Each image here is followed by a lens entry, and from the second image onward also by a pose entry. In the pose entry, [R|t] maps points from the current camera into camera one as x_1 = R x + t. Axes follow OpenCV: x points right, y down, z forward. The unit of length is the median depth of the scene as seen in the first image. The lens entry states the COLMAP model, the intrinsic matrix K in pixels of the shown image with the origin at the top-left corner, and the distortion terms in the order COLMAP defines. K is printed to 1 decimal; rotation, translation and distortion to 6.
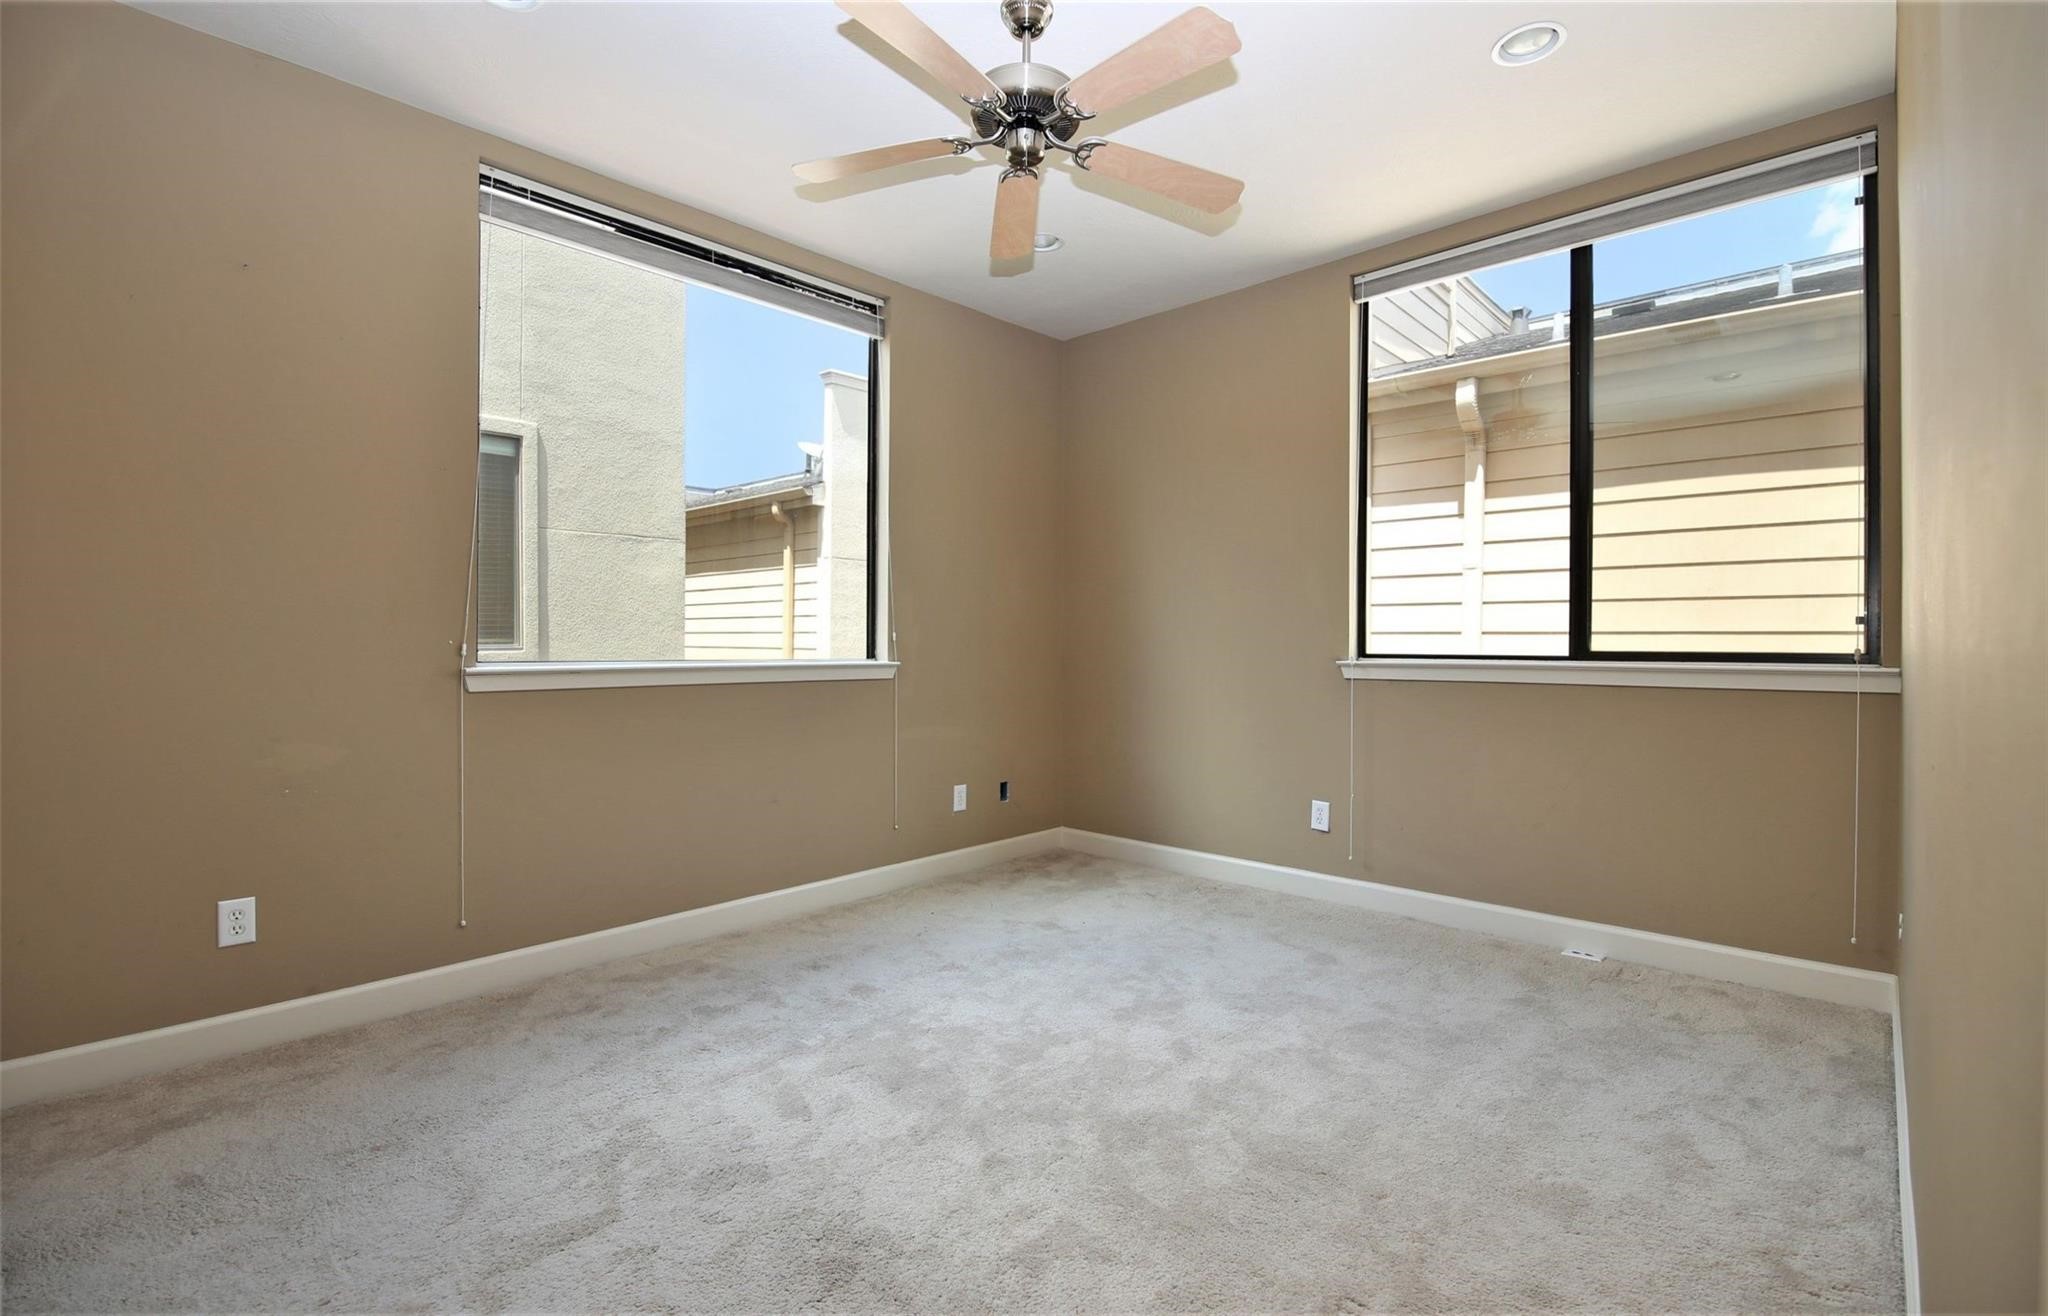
lens RADIAL K [[889.3, 0, 1028.4], [0, 889.3, 629.9], [0, 0, 1]] dist [0.000396, -0.011036]
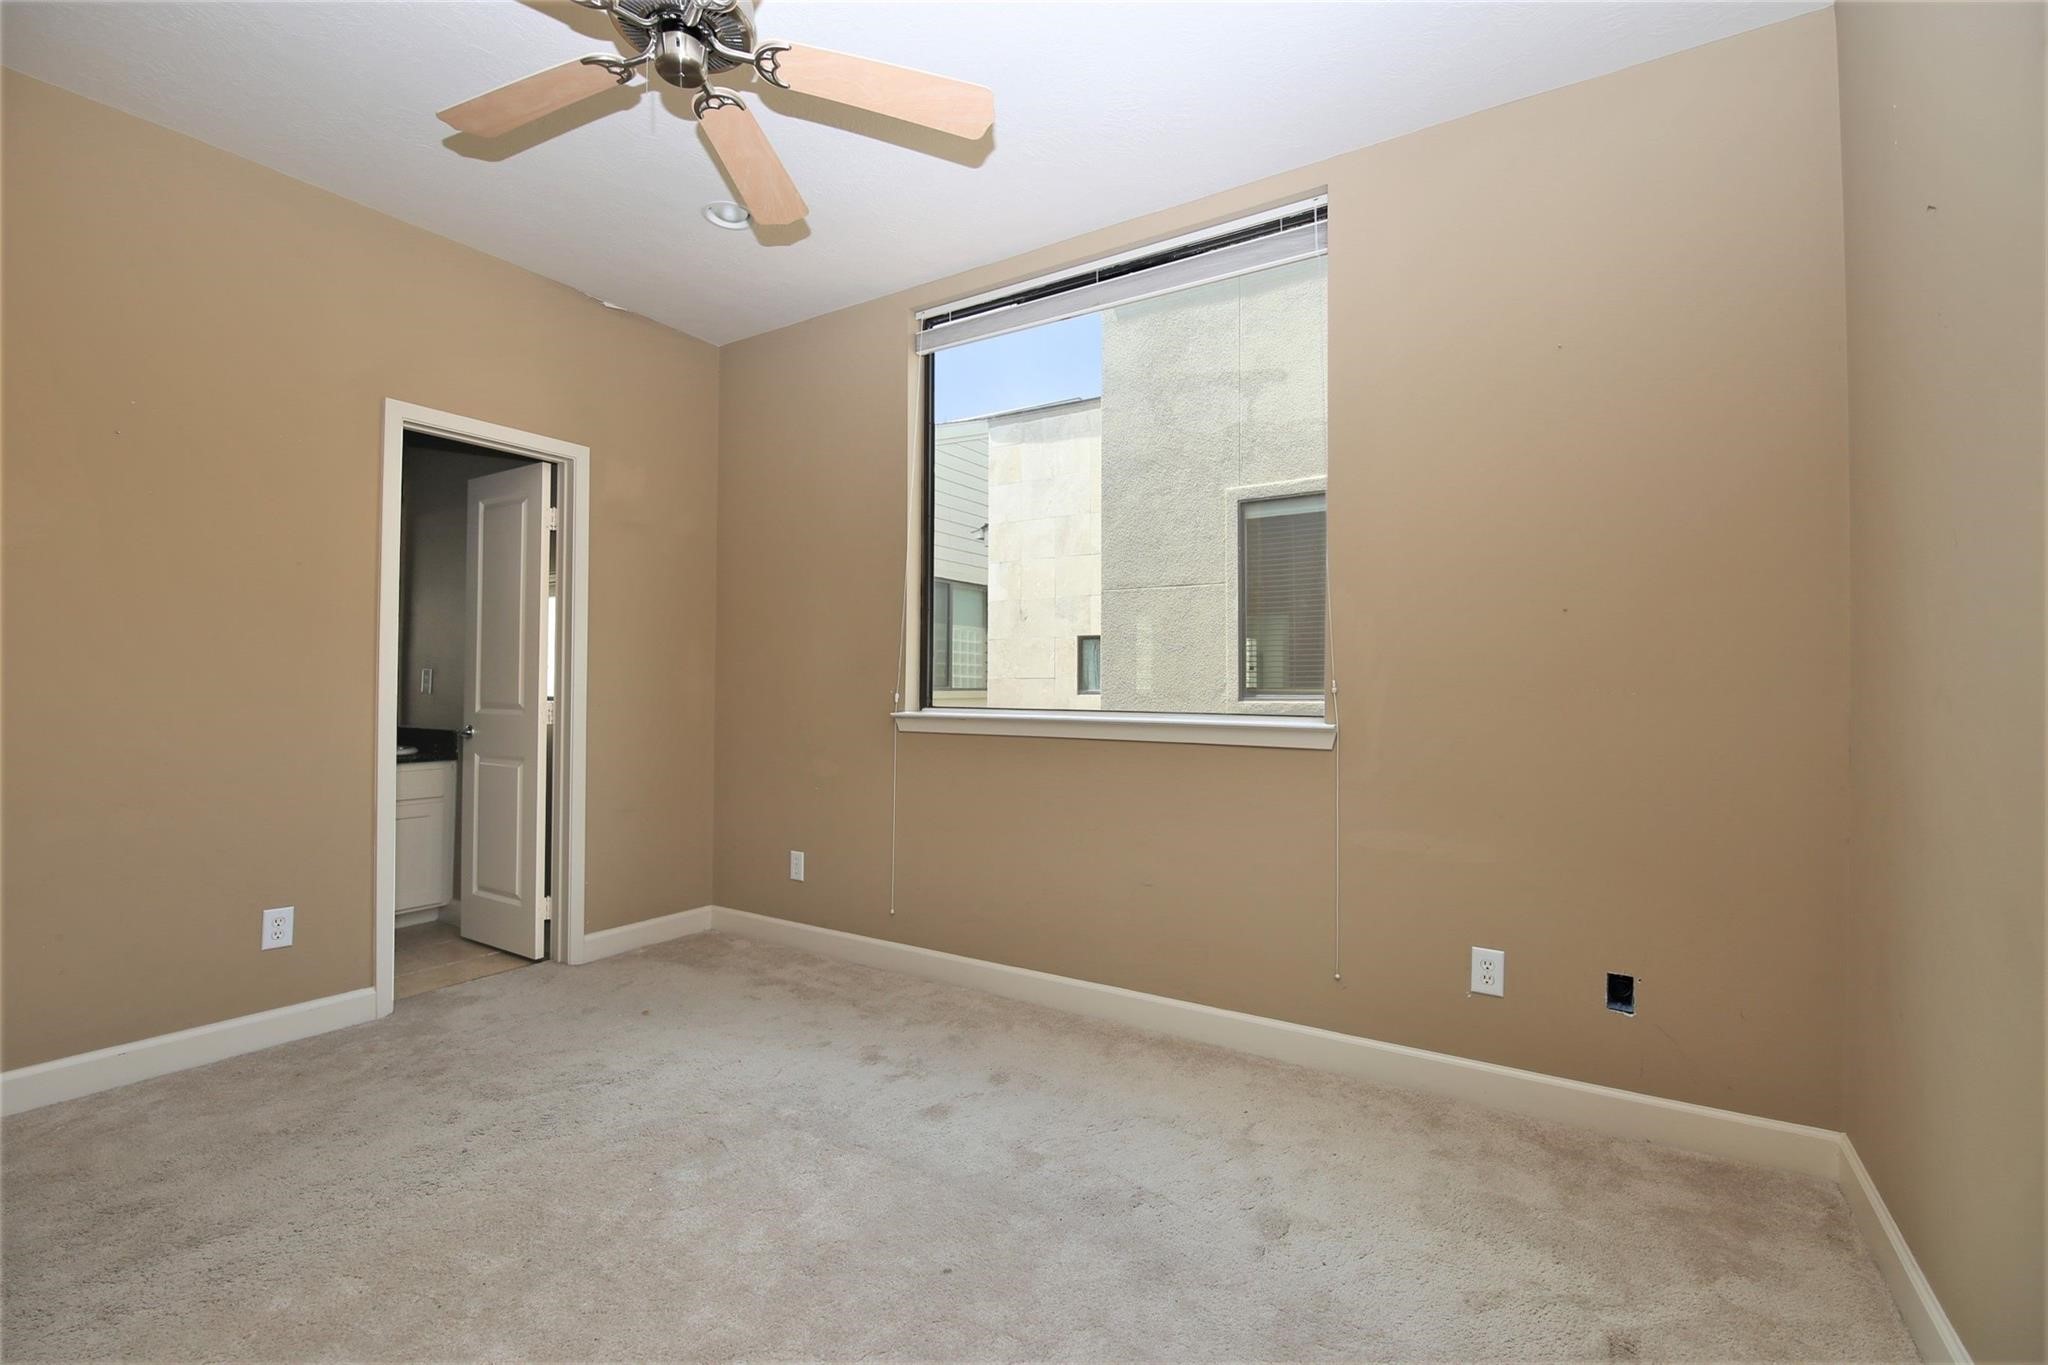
lens RADIAL K [[881.7, 0, 1027.8], [0, 881.7, 672.5], [0, 0, 1]] dist [-0.004623, -0.007696]
pose [[0.181119, -0.023983, -0.983169, 0.542735], [0.010638, 0.999692, -0.022426, 0.013145], [0.983404, -0.006397, 0.181319, 0.794164]]
